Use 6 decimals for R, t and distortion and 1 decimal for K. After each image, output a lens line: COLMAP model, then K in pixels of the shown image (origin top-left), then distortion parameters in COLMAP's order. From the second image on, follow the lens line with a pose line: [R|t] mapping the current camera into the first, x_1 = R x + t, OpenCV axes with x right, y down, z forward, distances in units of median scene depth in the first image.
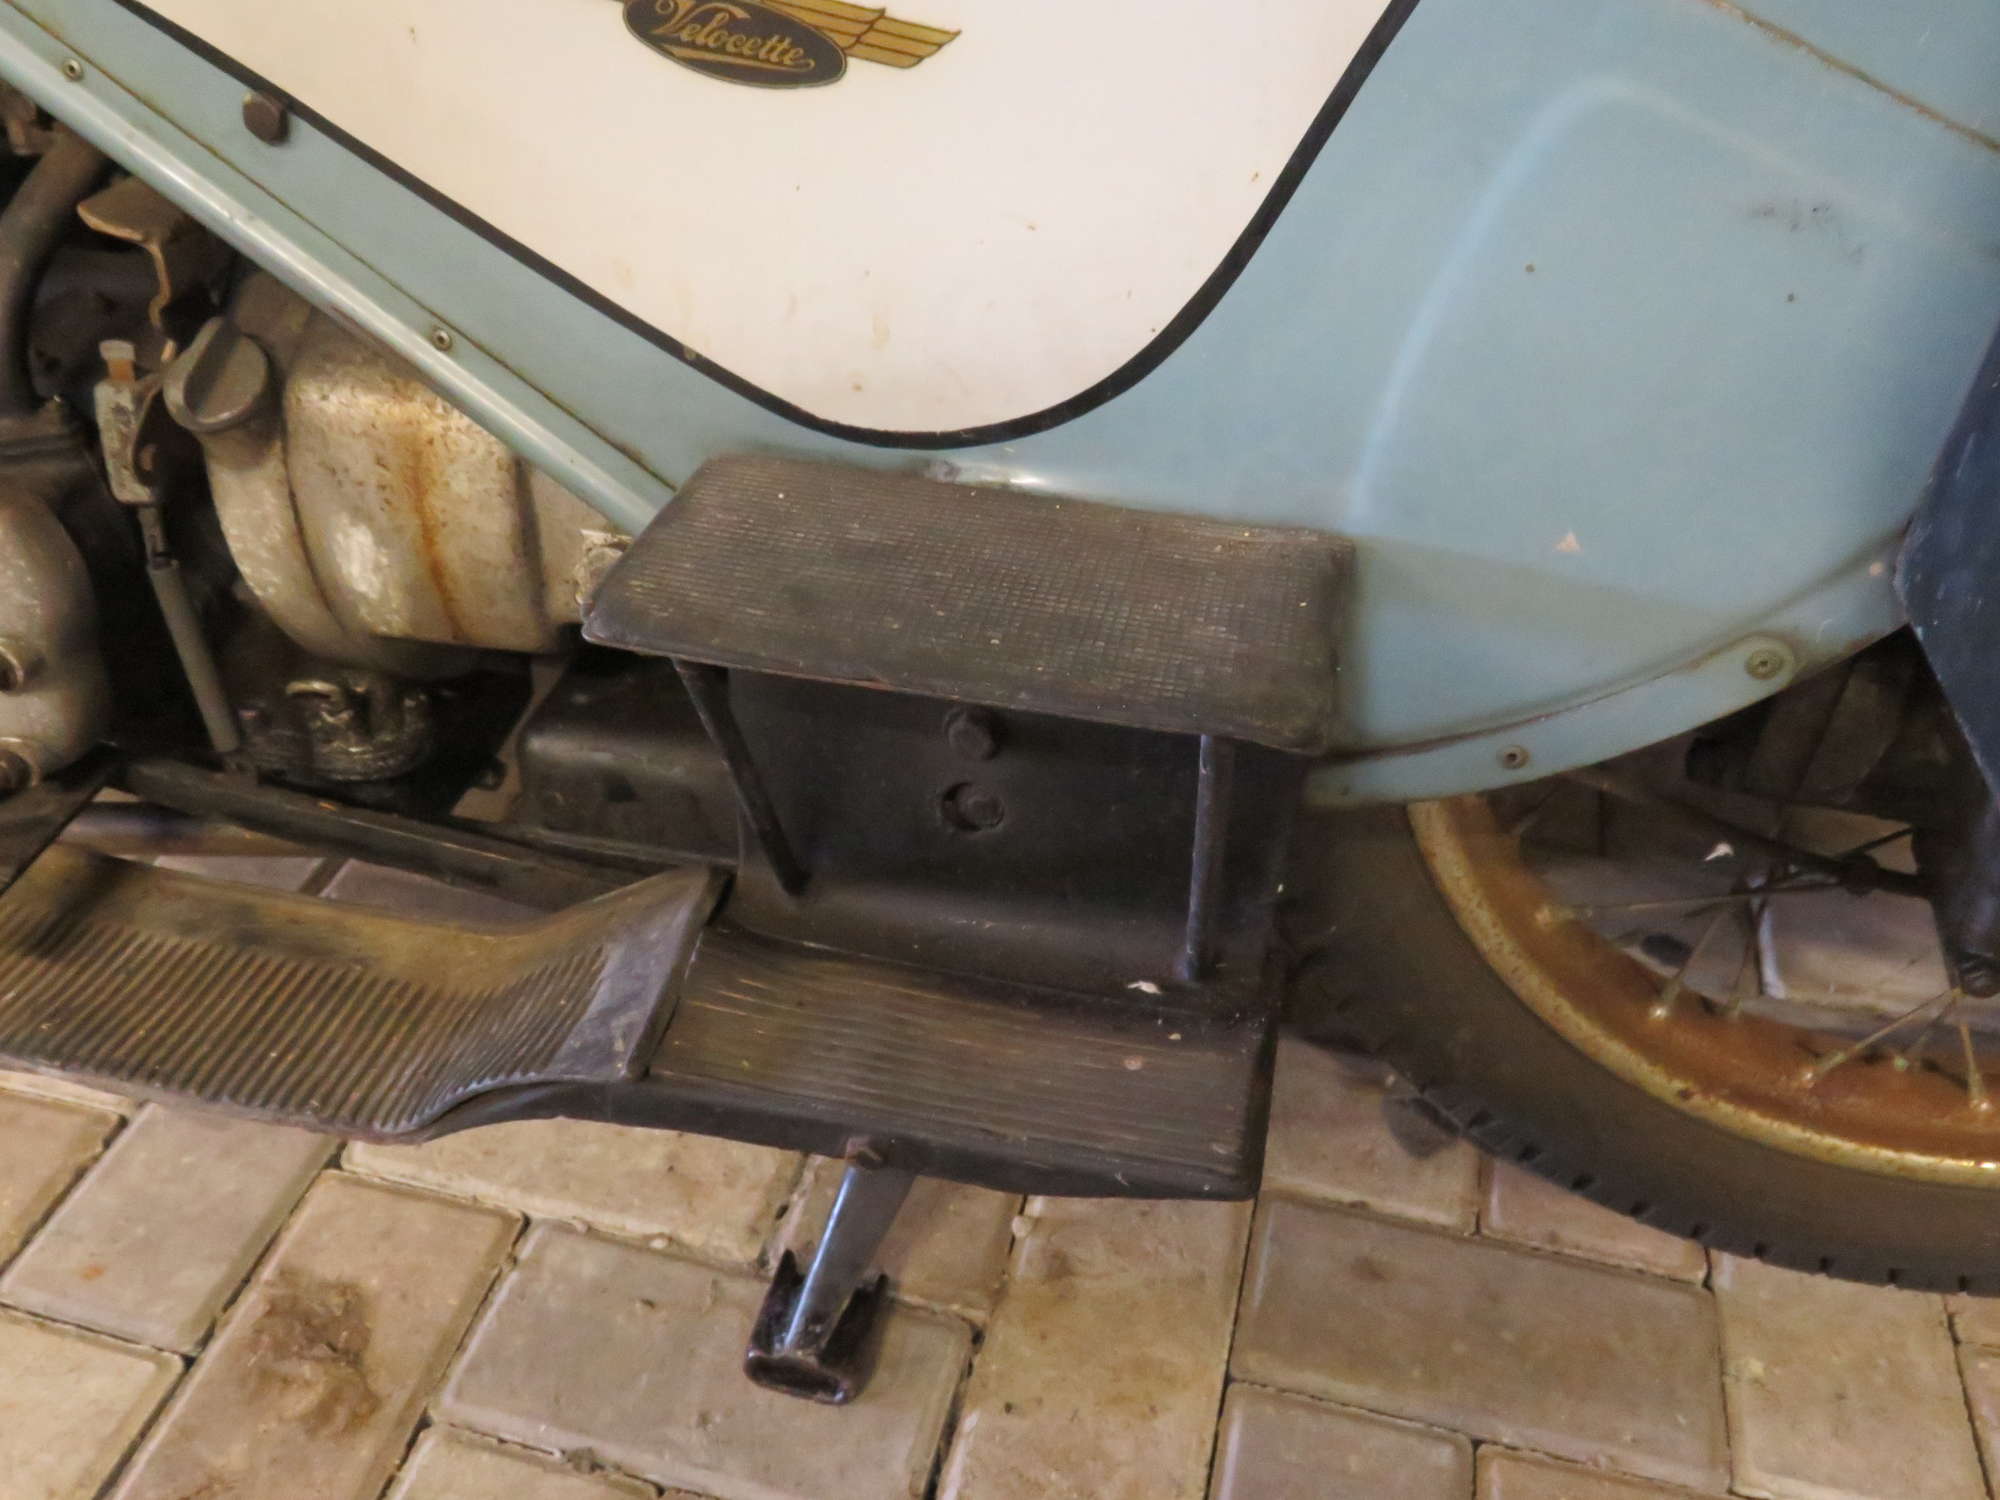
lens RADIAL K [[1692.8, 0, 996.7], [0, 1692.8, 749.2], [0, 0, 1]] dist [-0.035213, 0.011571]
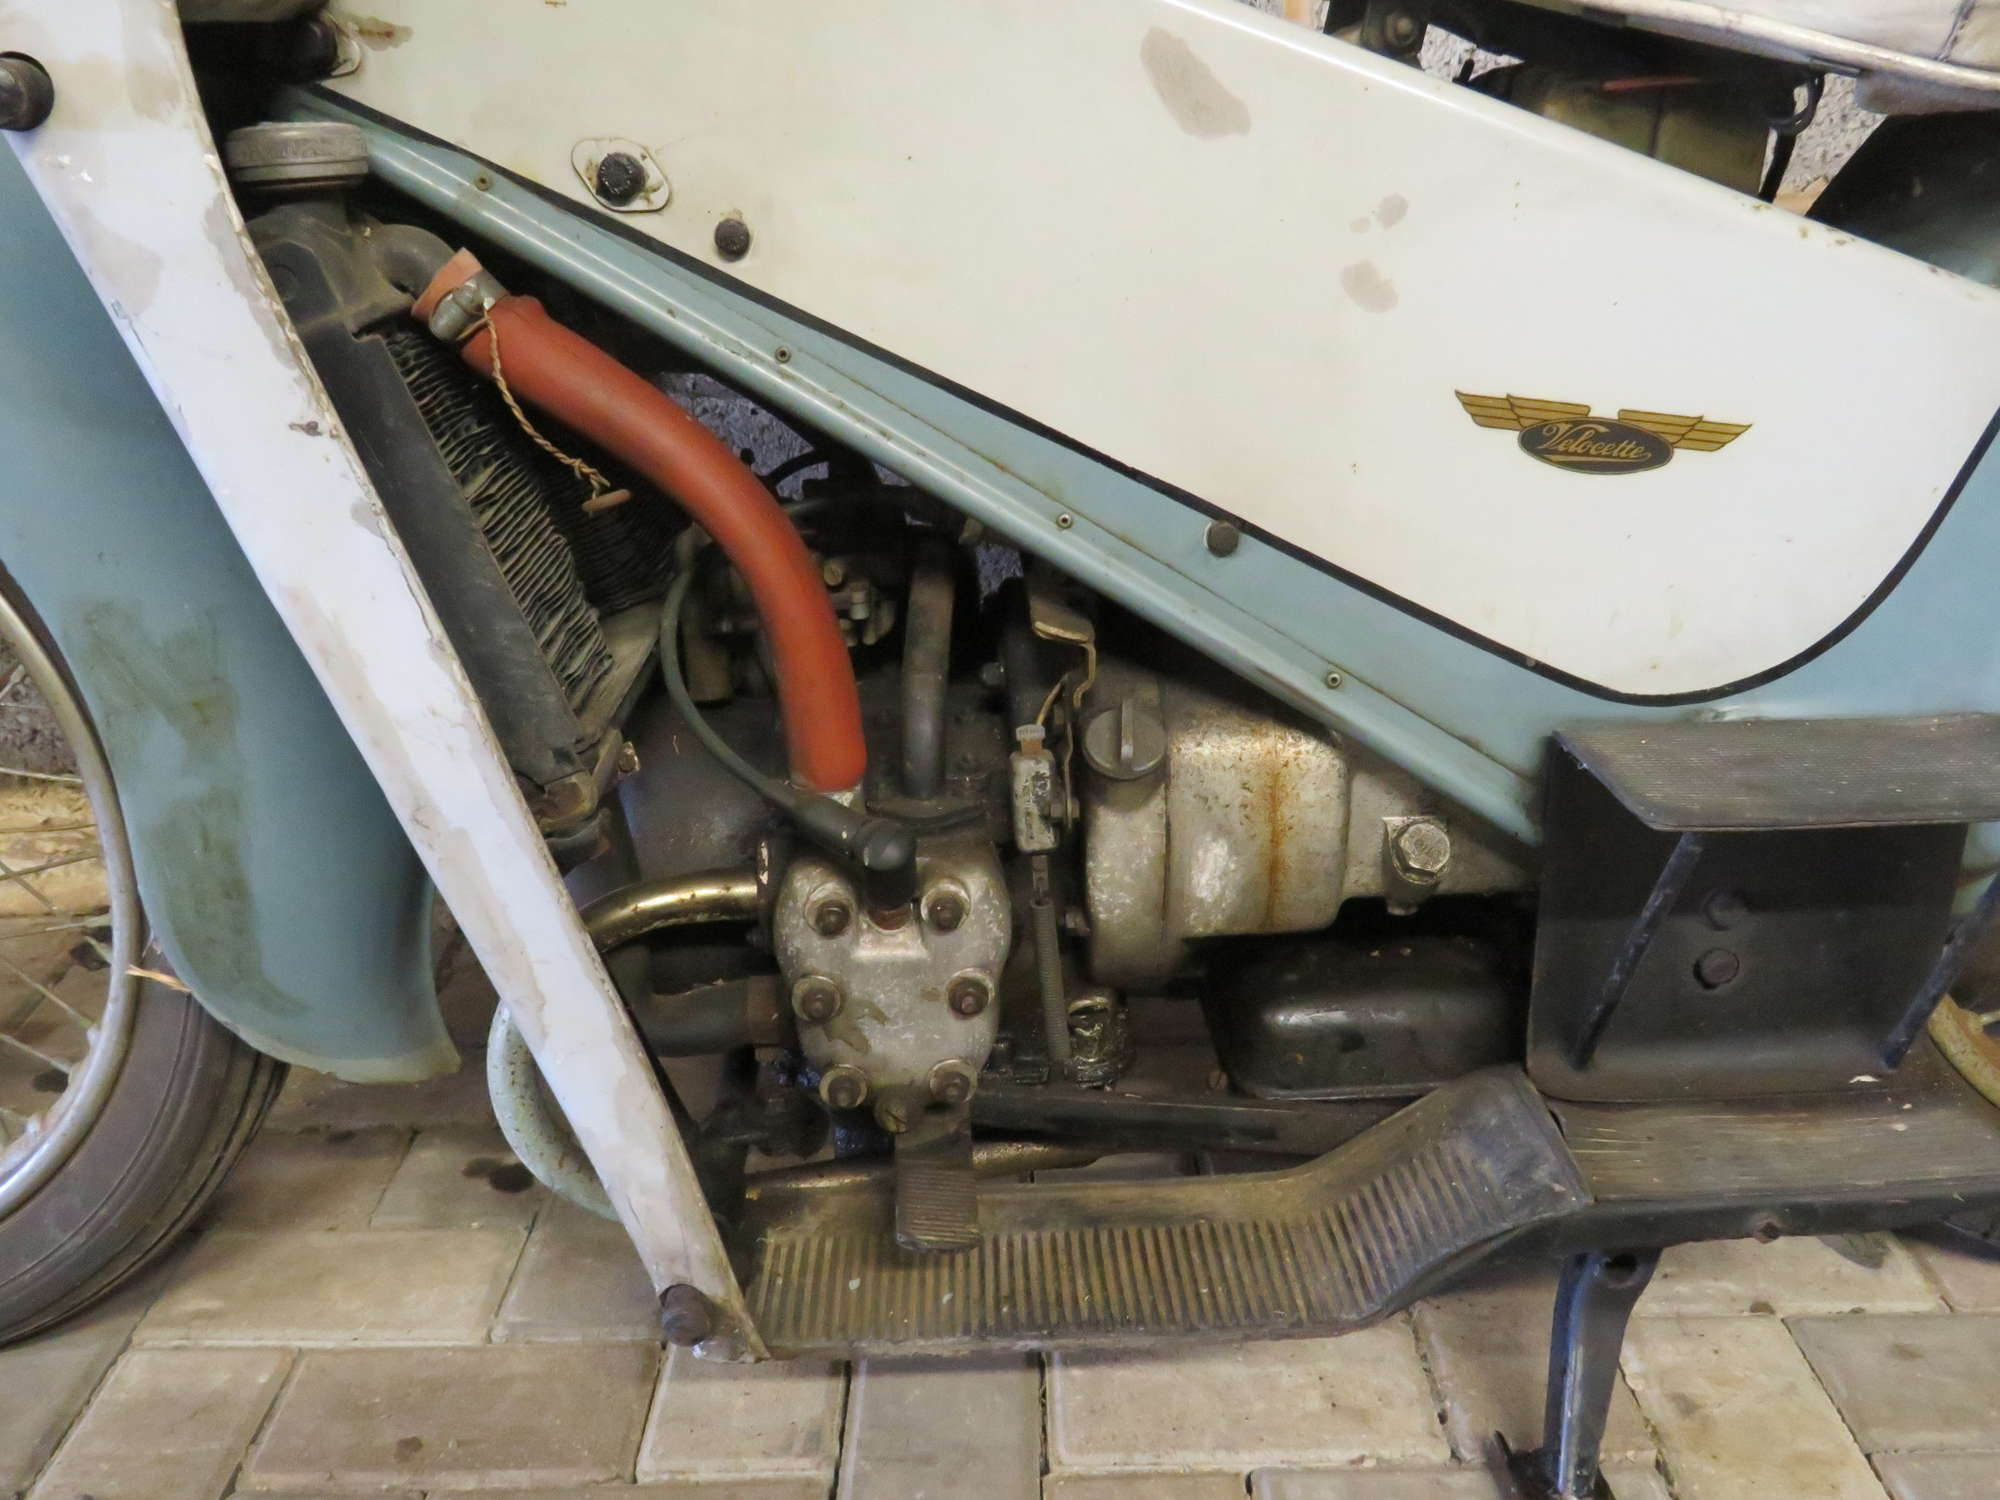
lens RADIAL K [[1692.8, 0, 997.7], [0, 1692.8, 747.8], [0, 0, 1]] dist [-0.035213, 0.011571]
pose [[0.968585, -0.138954, 0.206240, -0.816239], [0.188628, 0.950953, -0.245168, 0.087000], [-0.162057, 0.276369, 0.947290, -0.223684]]
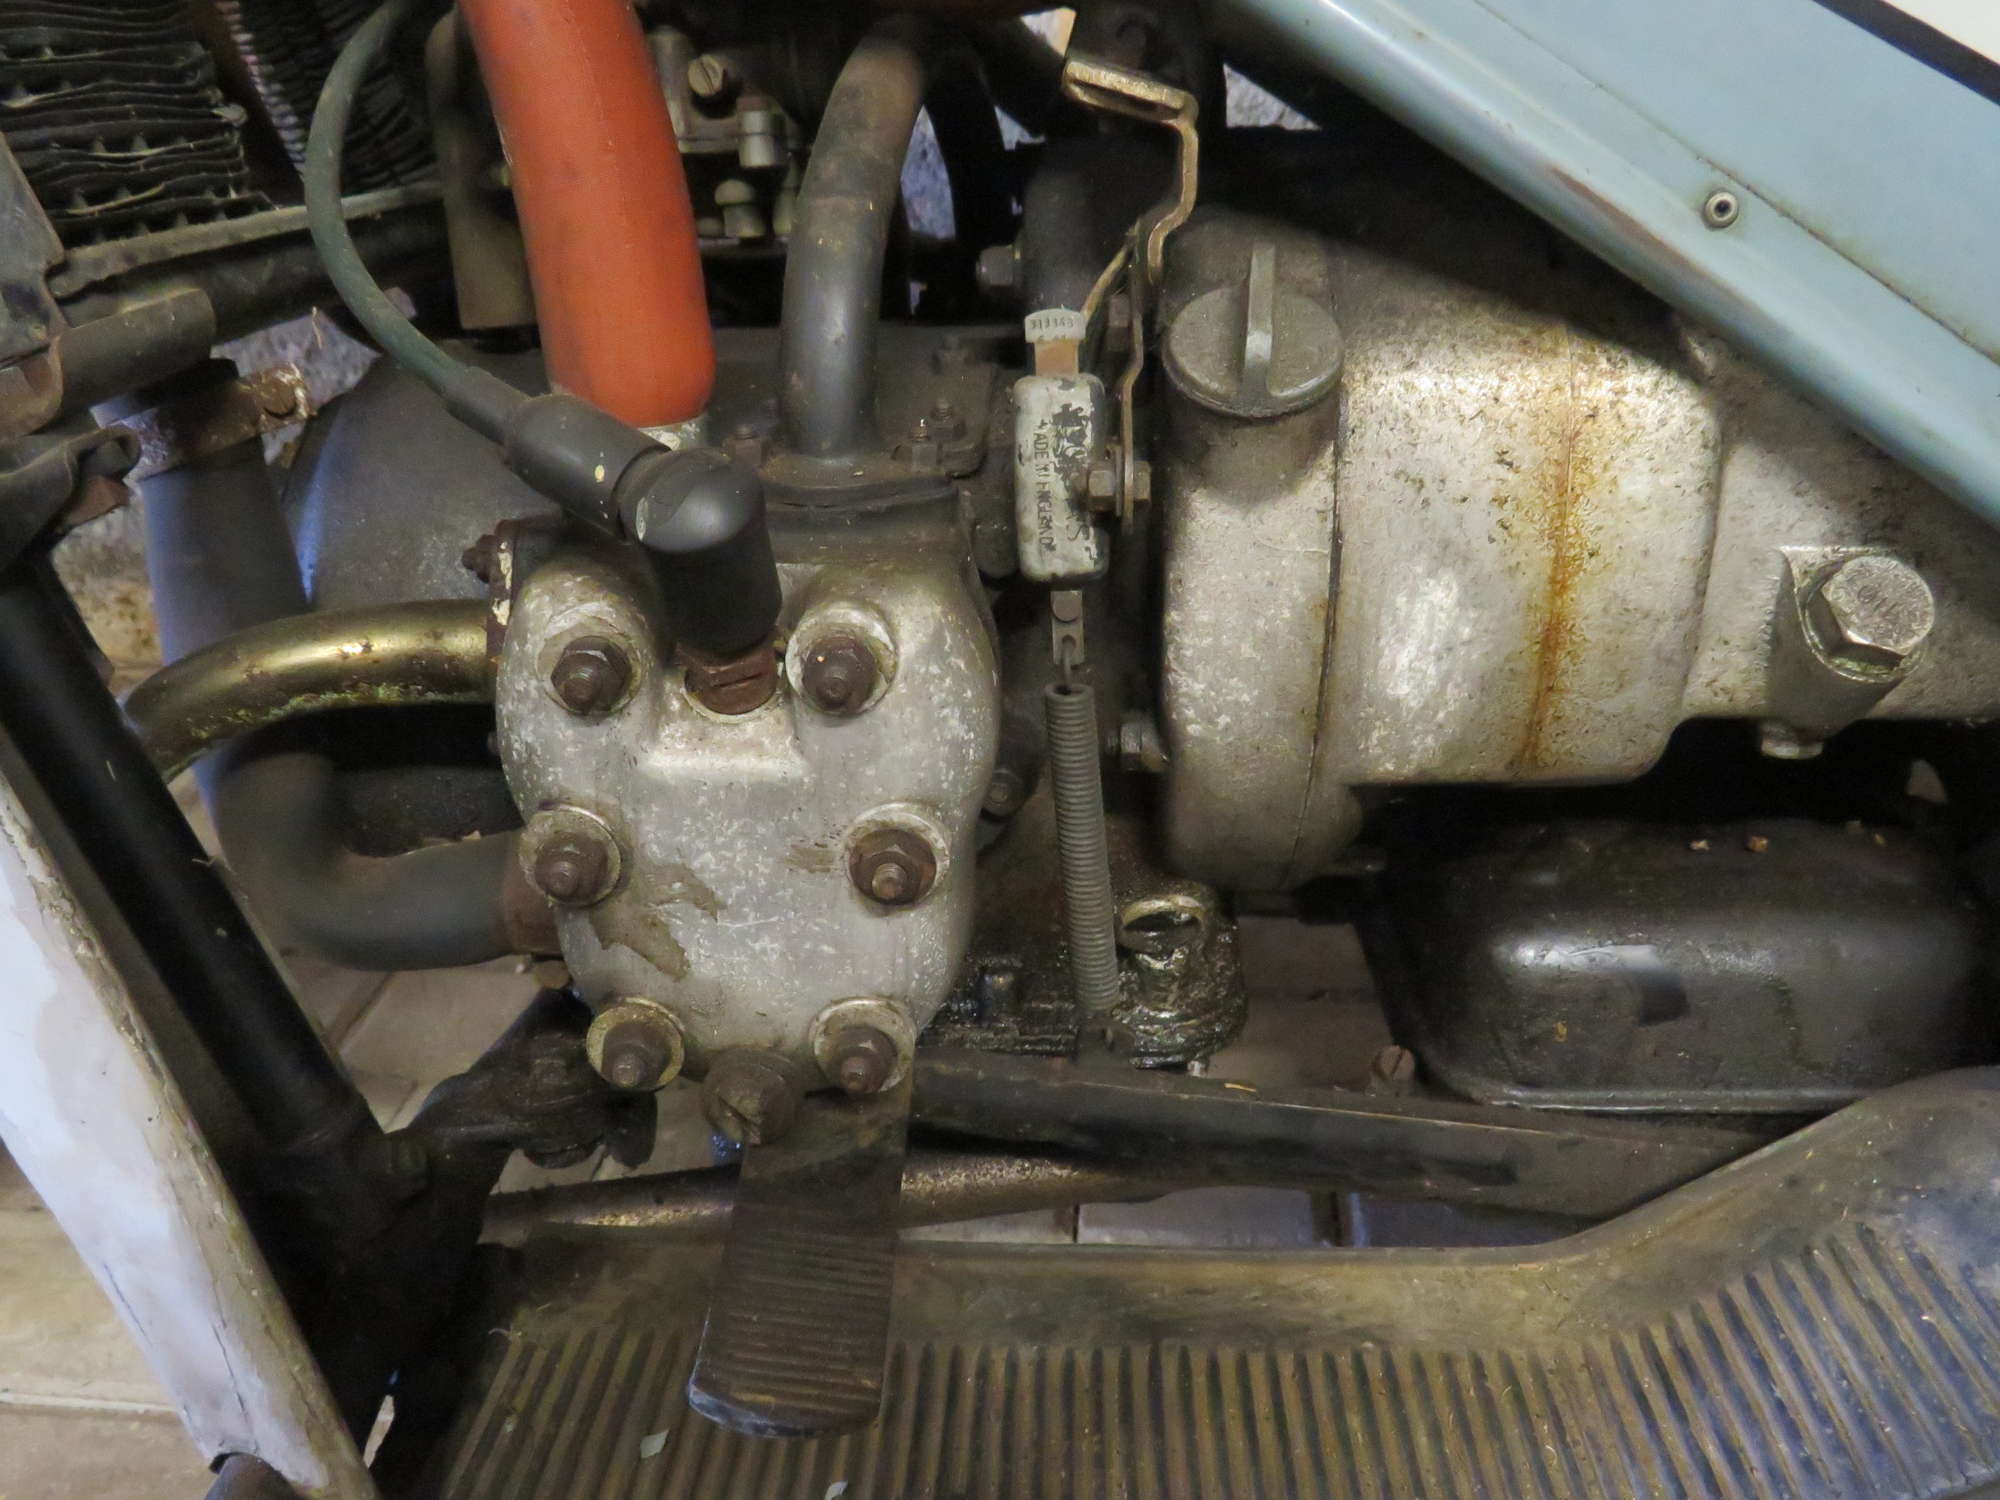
lens RADIAL K [[1692.8, 0, 997.2], [0, 1692.8, 747.6], [0, 0, 1]] dist [-0.035213, 0.011571]
pose [[0.984802, -0.107364, 0.136522, -0.644647], [0.136614, 0.964222, -0.227182, 0.048750], [-0.107246, 0.242380, 0.964235, 0.441607]]
